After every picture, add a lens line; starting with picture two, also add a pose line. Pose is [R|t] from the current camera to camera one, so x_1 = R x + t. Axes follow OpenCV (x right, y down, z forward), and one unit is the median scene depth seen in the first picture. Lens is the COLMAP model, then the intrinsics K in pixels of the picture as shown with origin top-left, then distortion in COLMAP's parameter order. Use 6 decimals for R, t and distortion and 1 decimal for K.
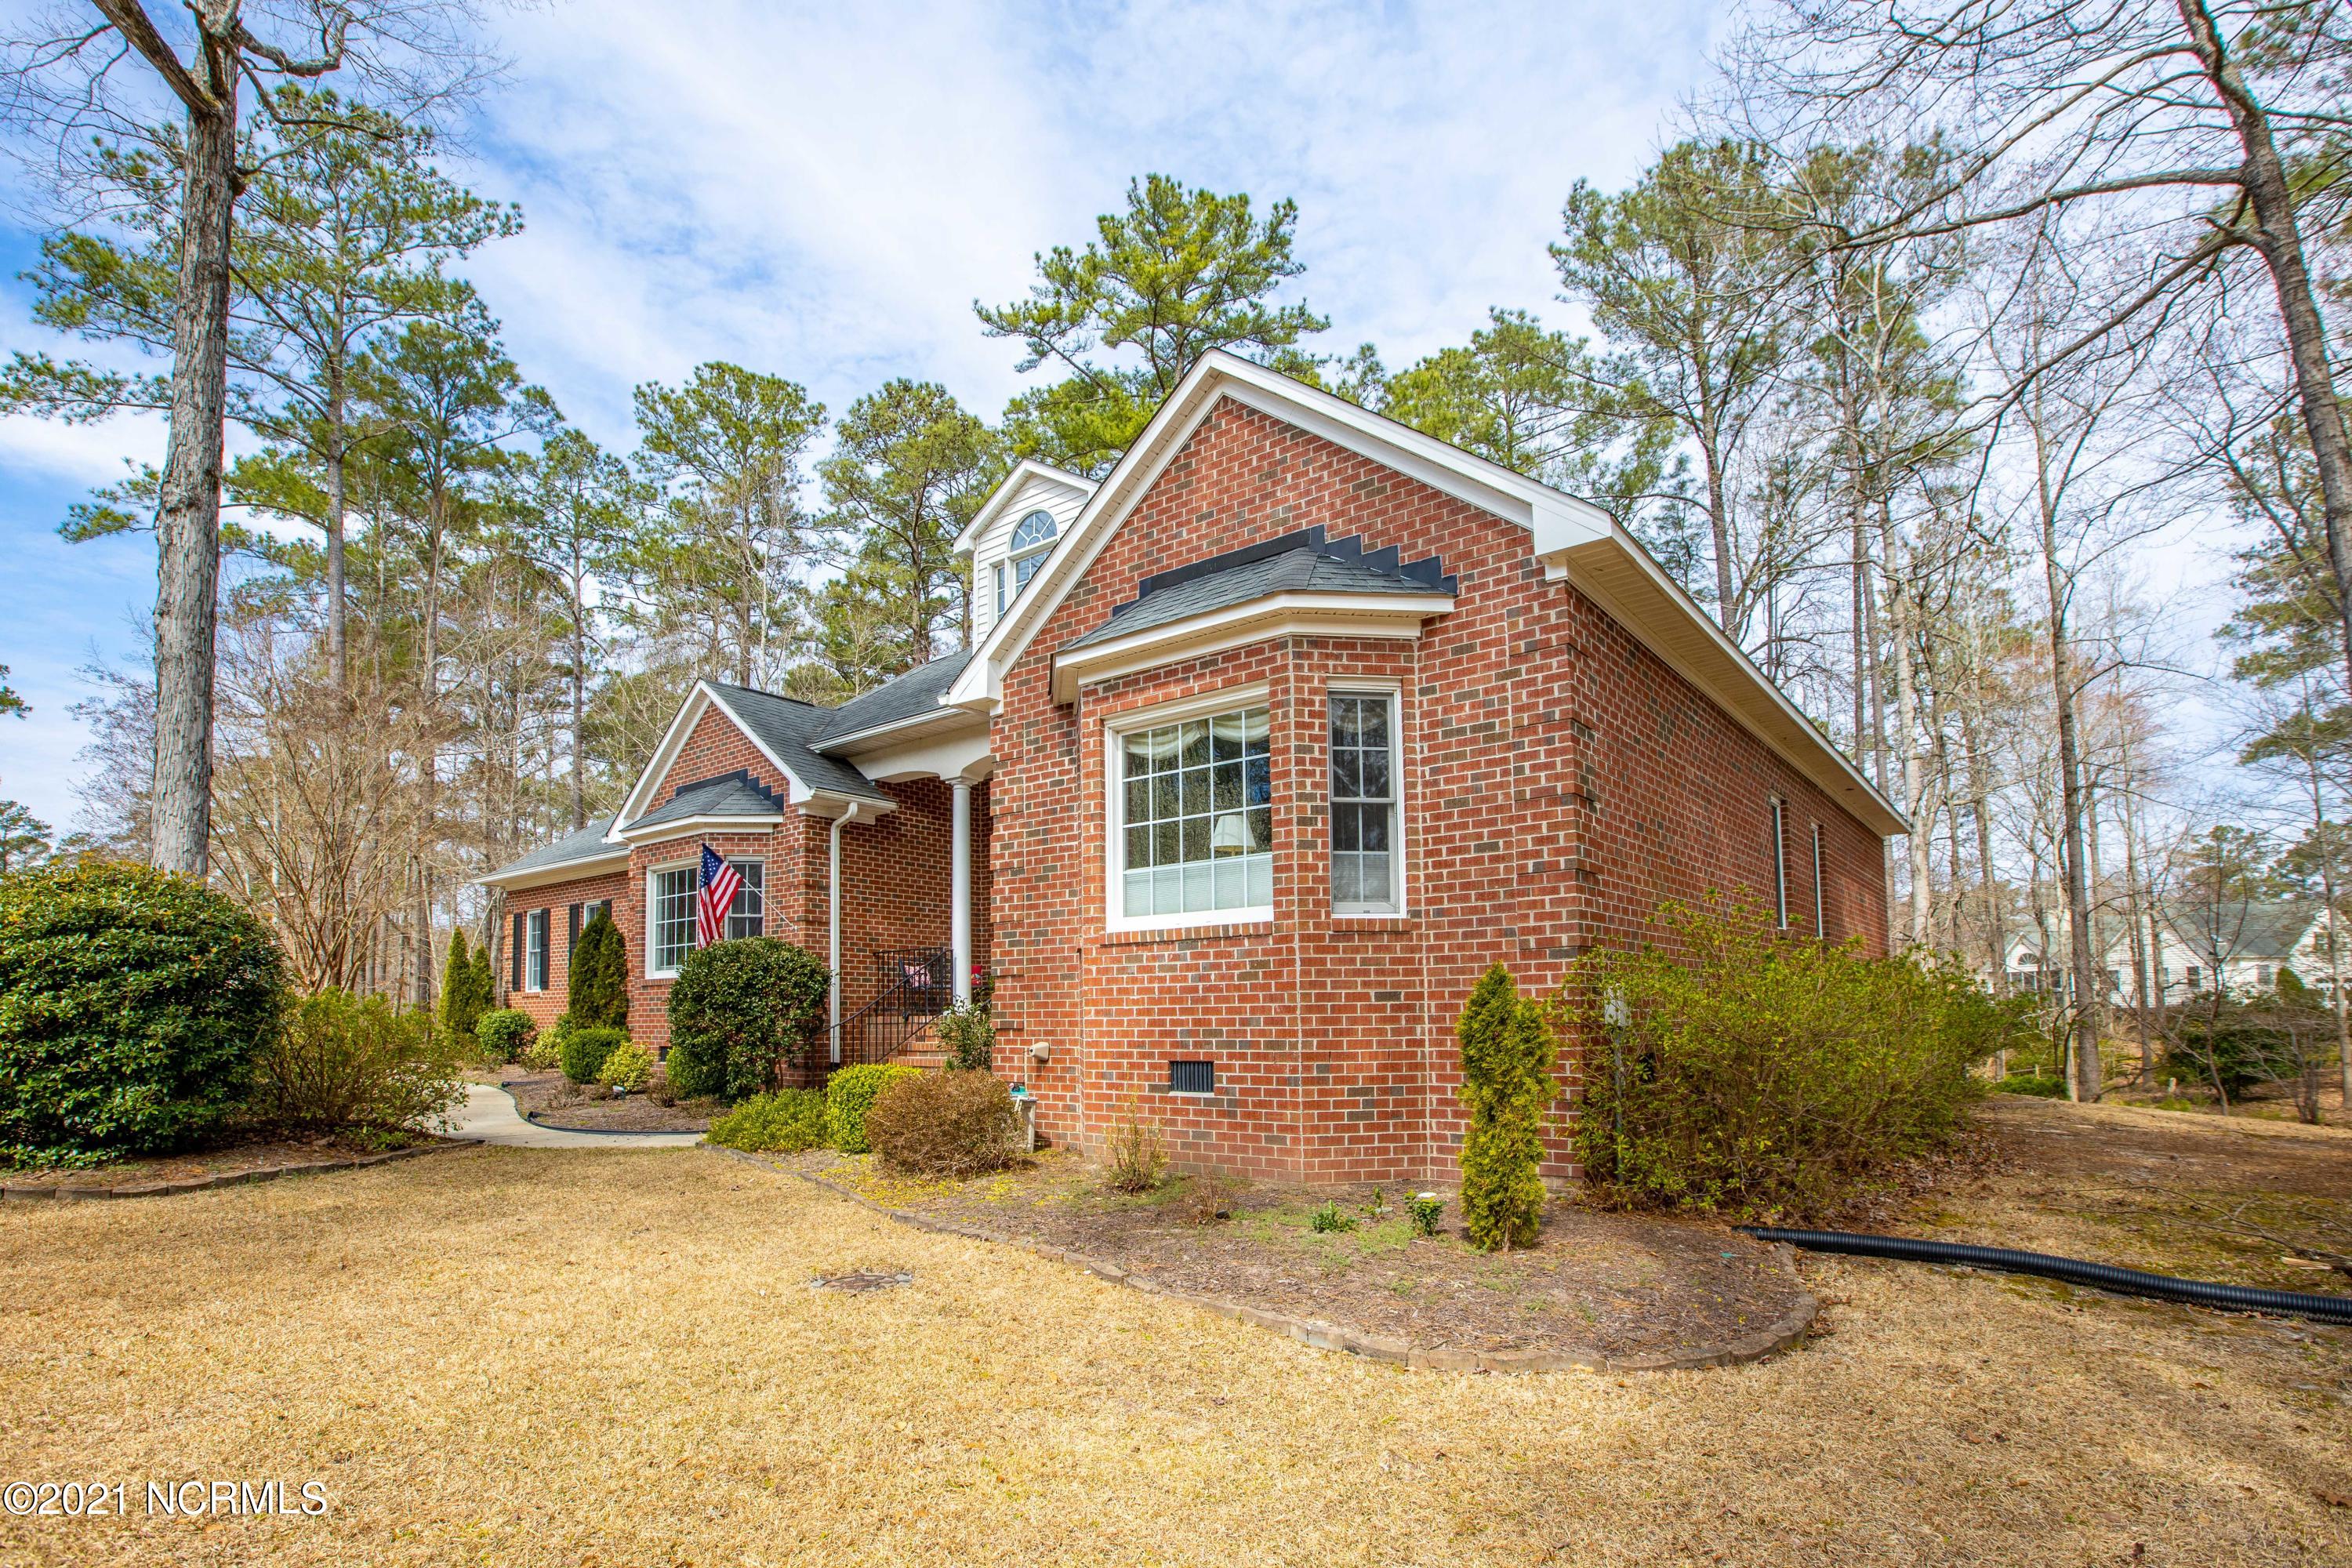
lens RADIAL K [[1165.0, 0, 1140.6], [0, 1165.0, 942.9], [0, 0, 1]] dist [-0.041264, -0.000313]
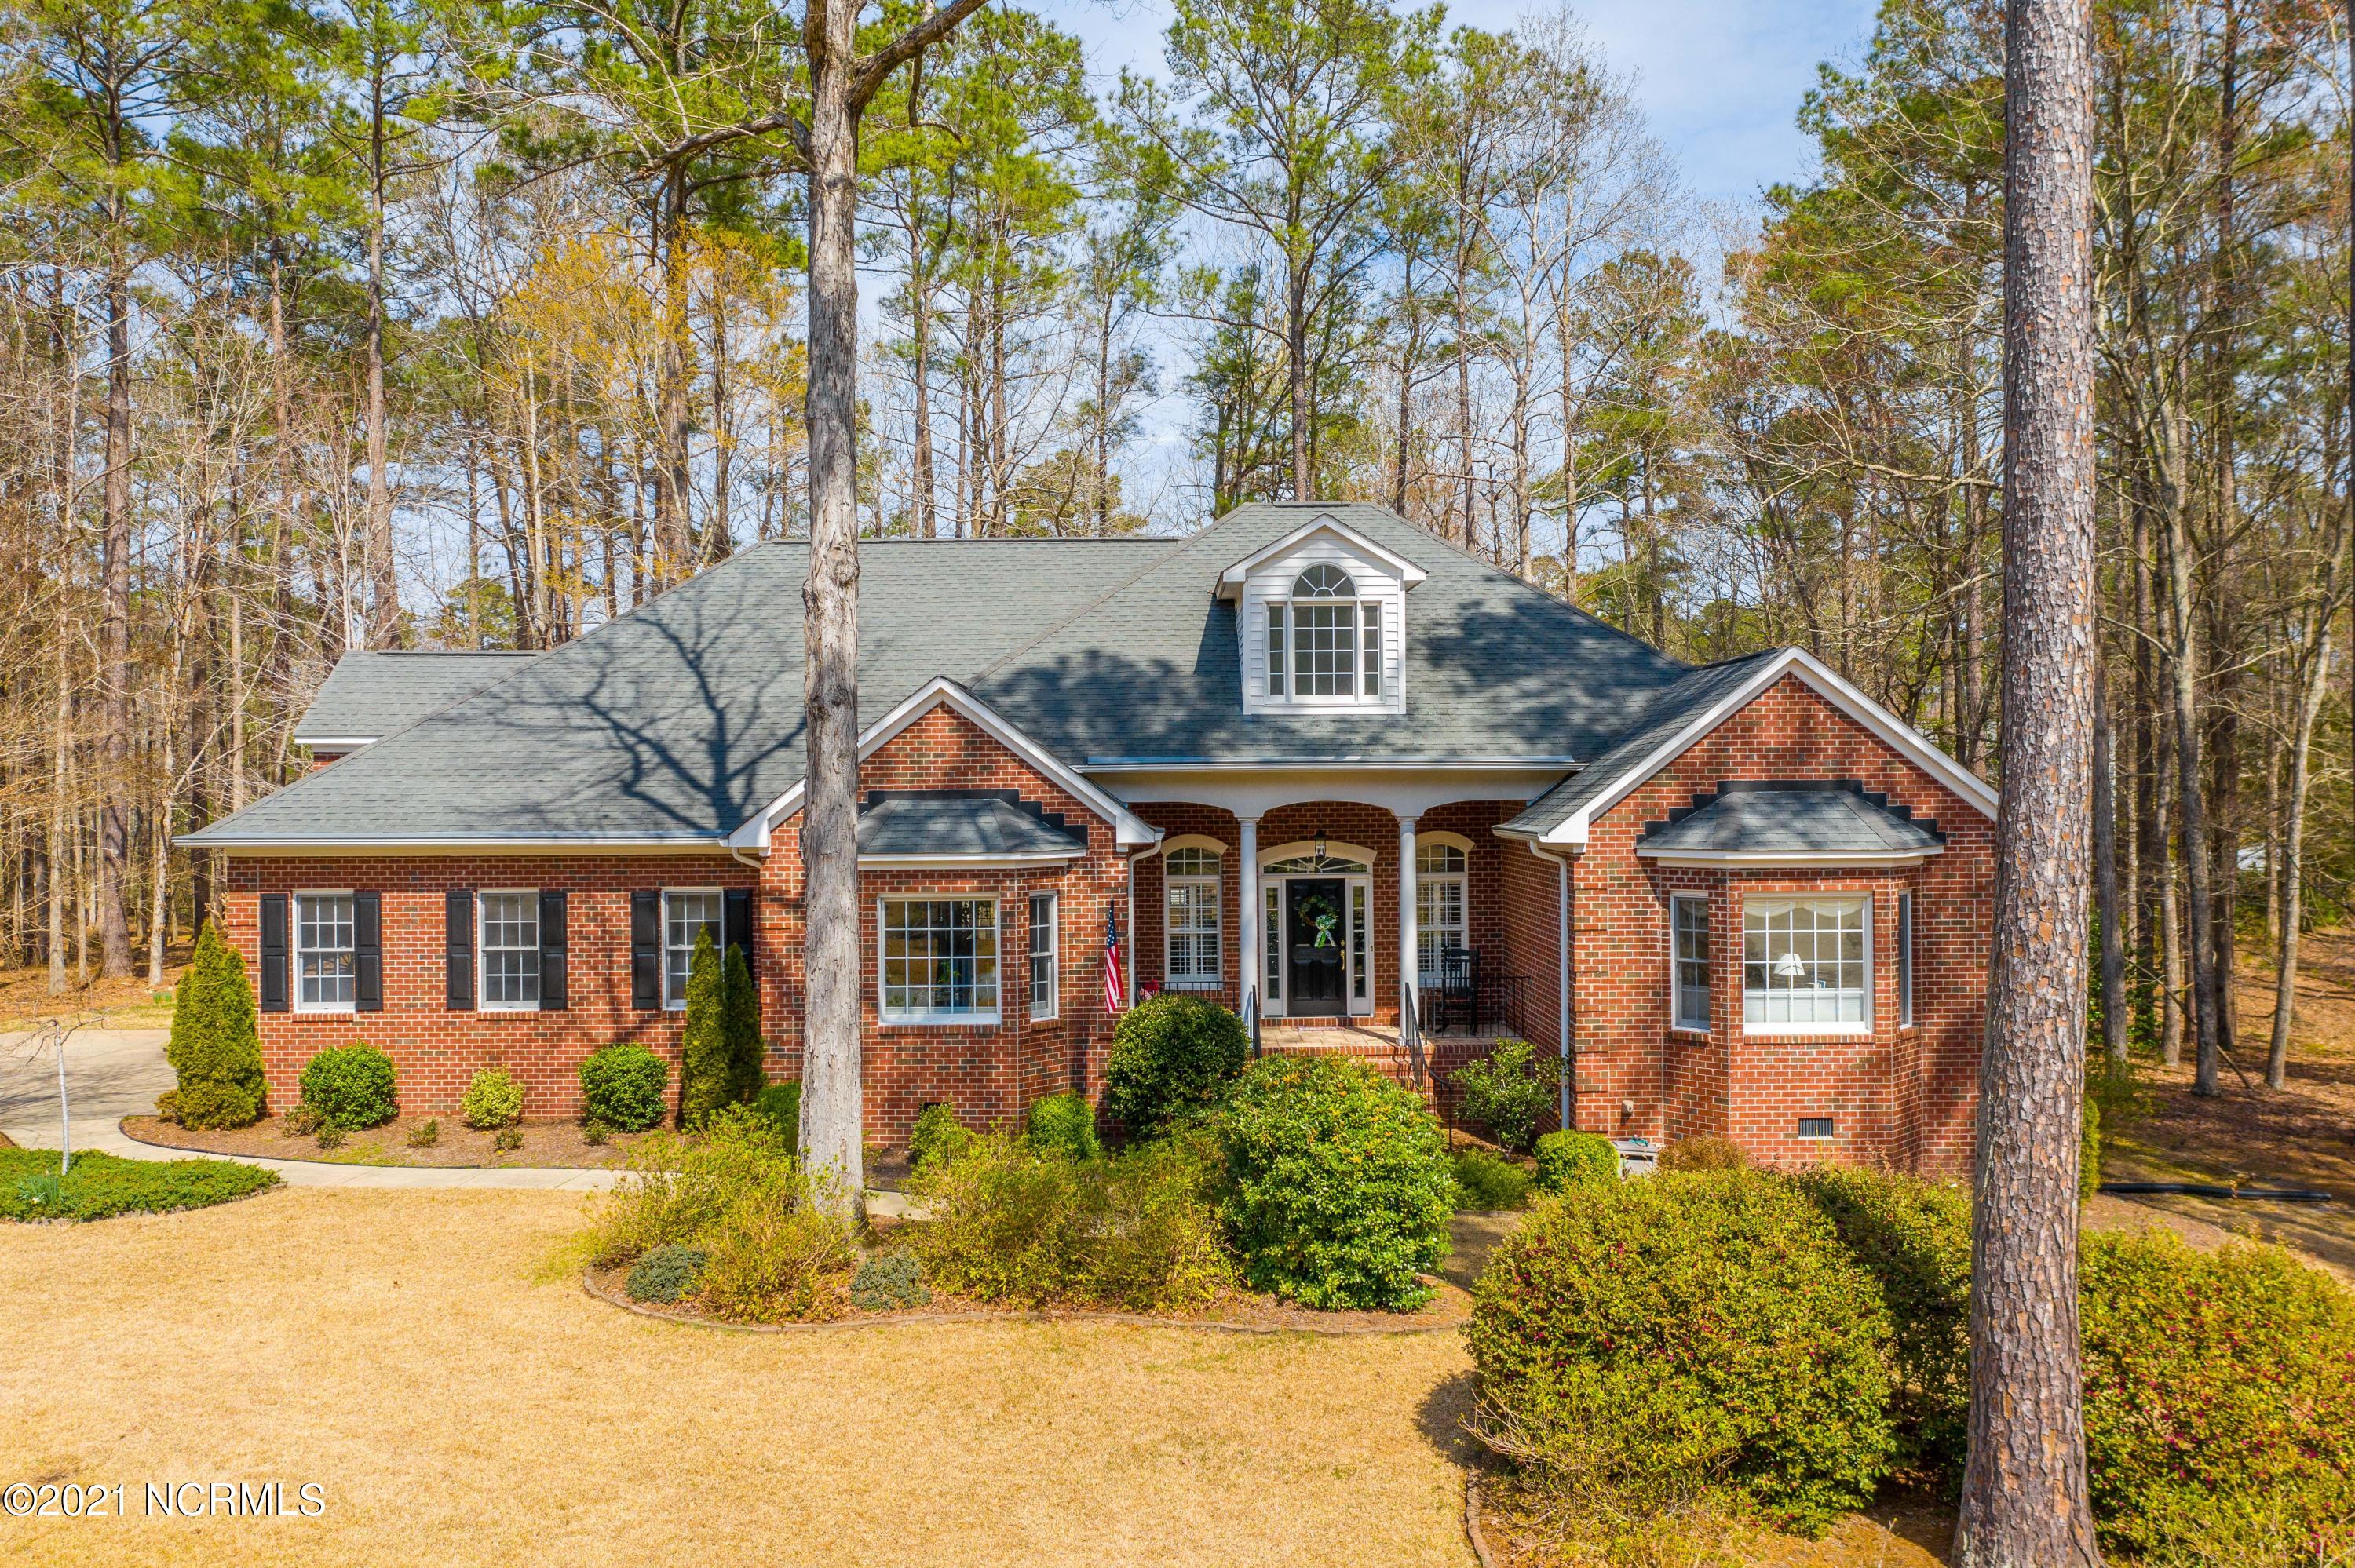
lens RADIAL K [[1869.7, 0, 1177.5], [0, 1869.7, 784.0], [0, 0, 1]] dist [0.024016, 0.005485]
pose [[0.769331, 0.015172, 0.638670, -2.419508], [-0.044569, 0.998557, 0.029966, -0.420158], [-0.637293, -0.051518, 0.768897, -0.449563]]
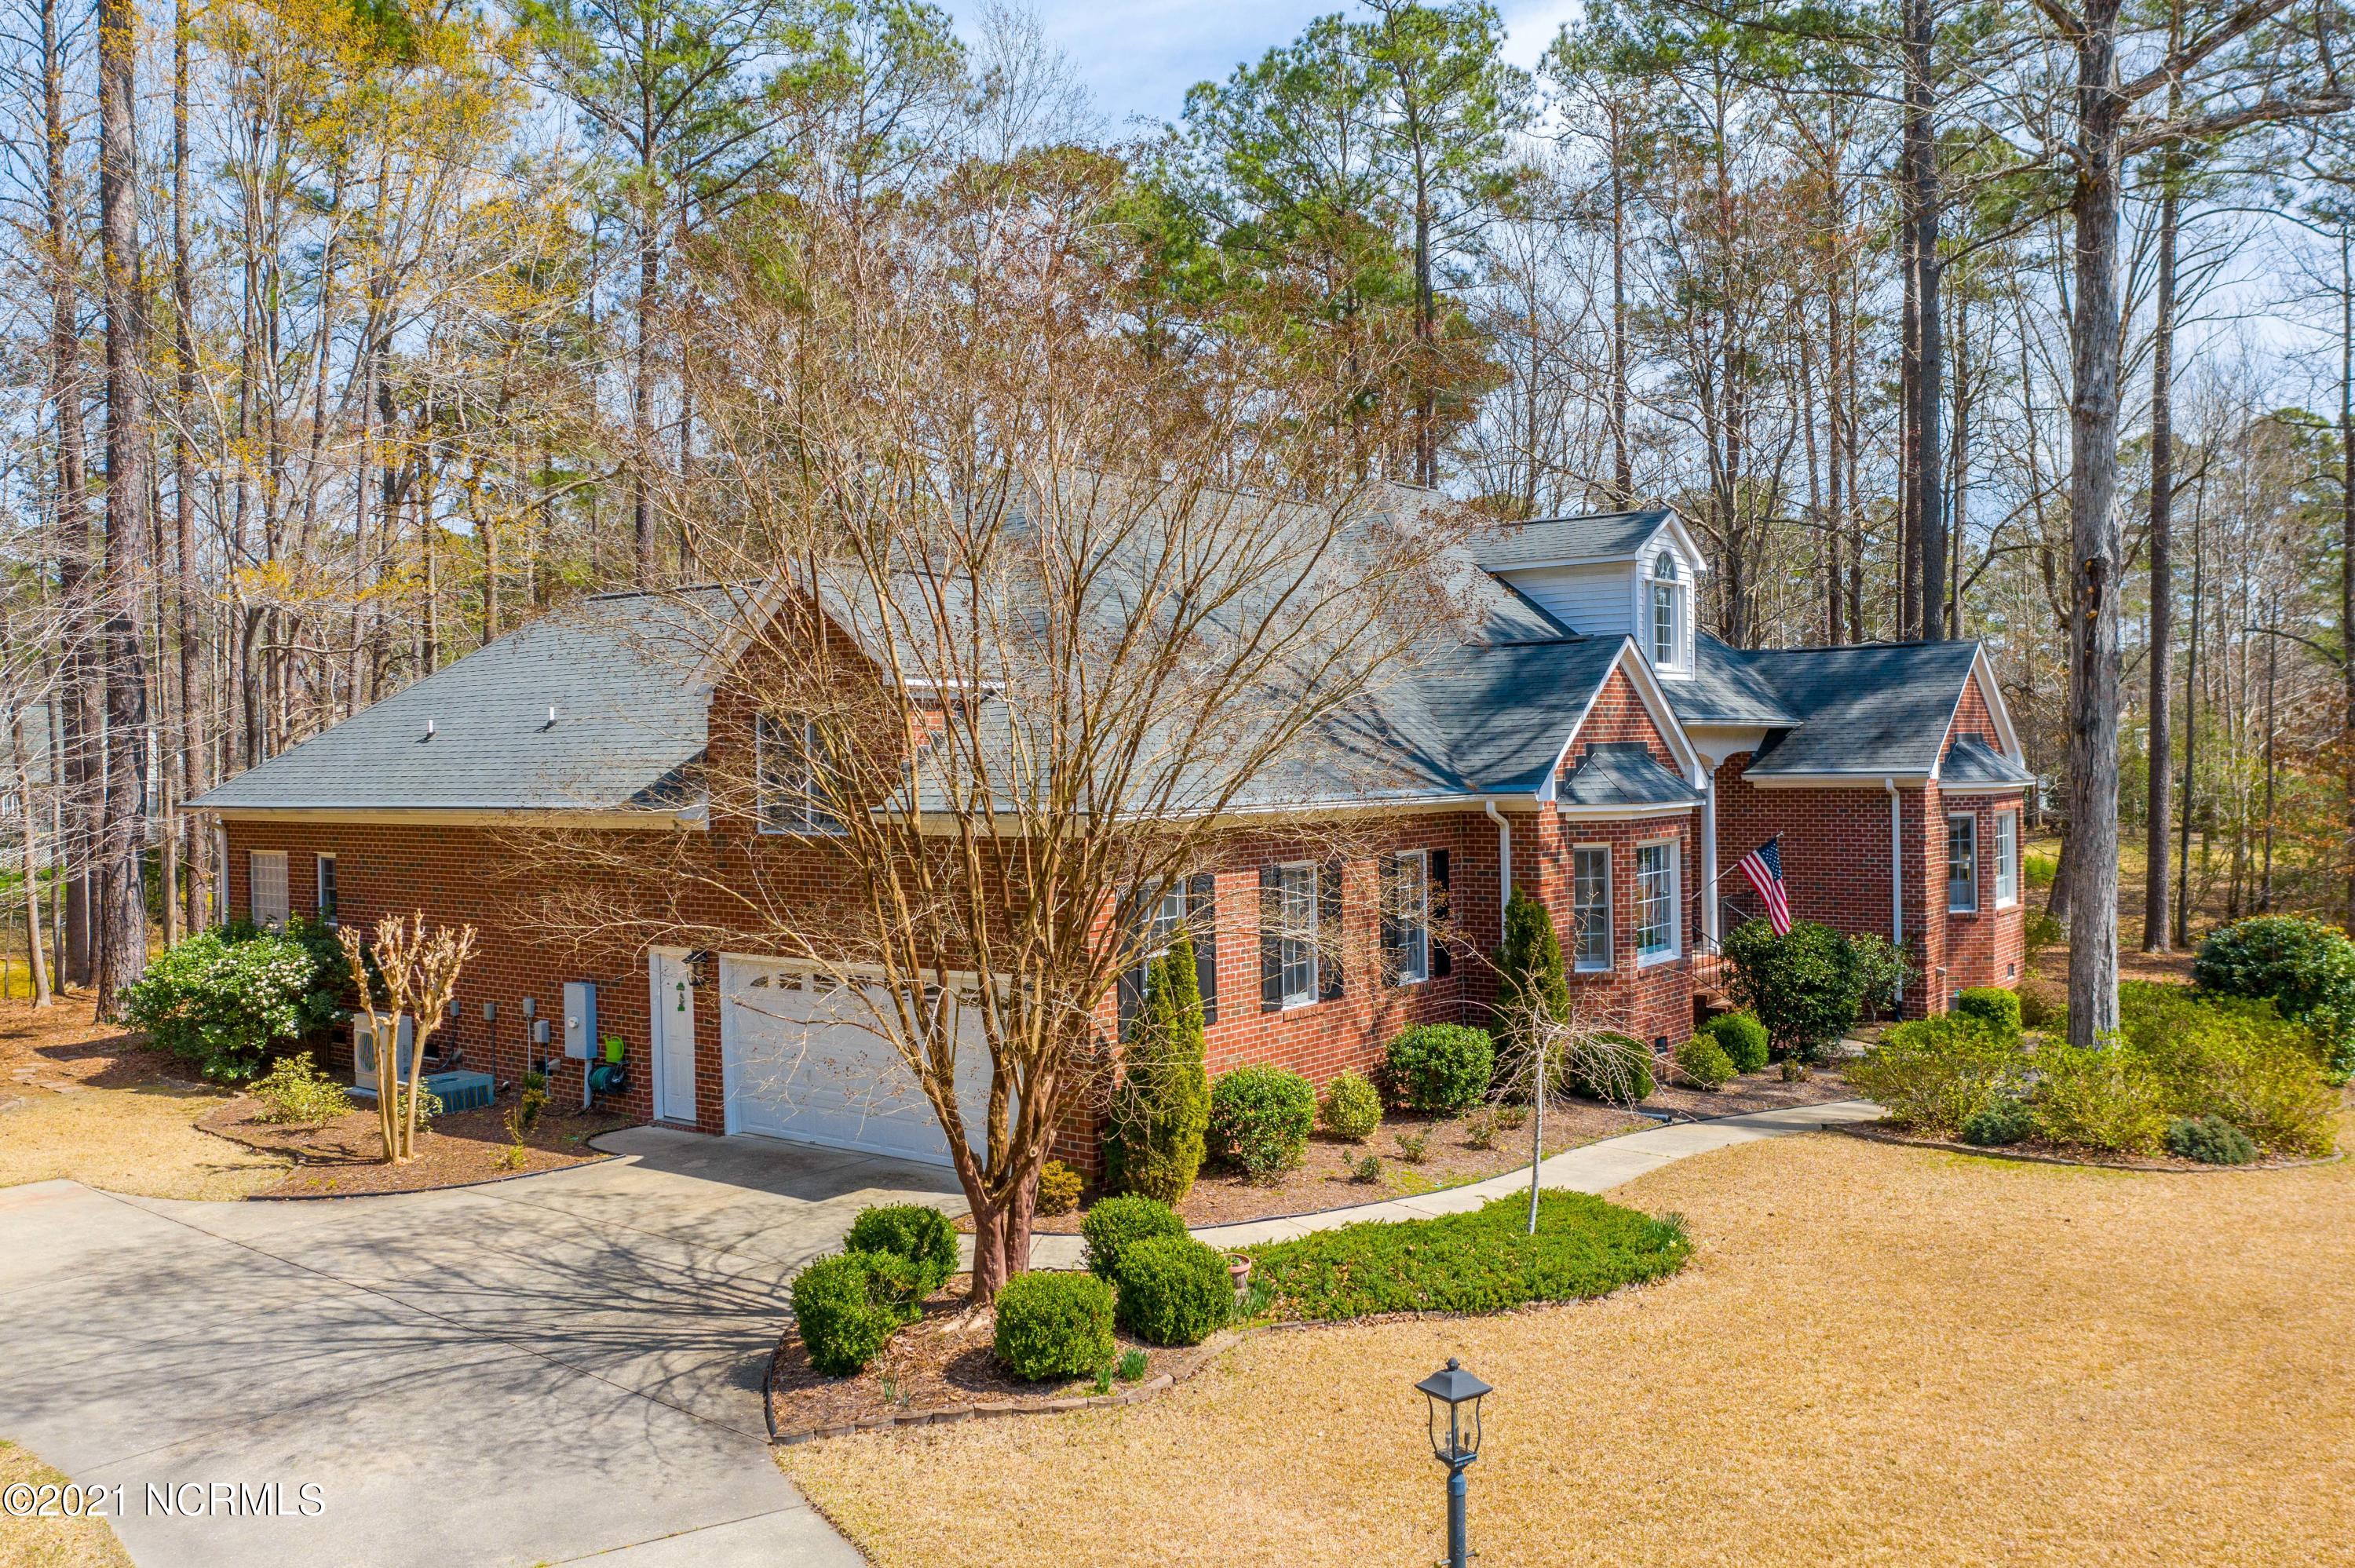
lens RADIAL K [[1898.0, 0, 1177.5], [0, 1898.0, 784.0], [0, 0, 1]] dist [0.002809, -0.000933]
pose [[-0.016908, -0.004366, 0.999848, -3.999204], [-0.041844, 0.999117, 0.003655, -0.216500], [-0.998981, -0.041776, -0.017076, 2.899042]]
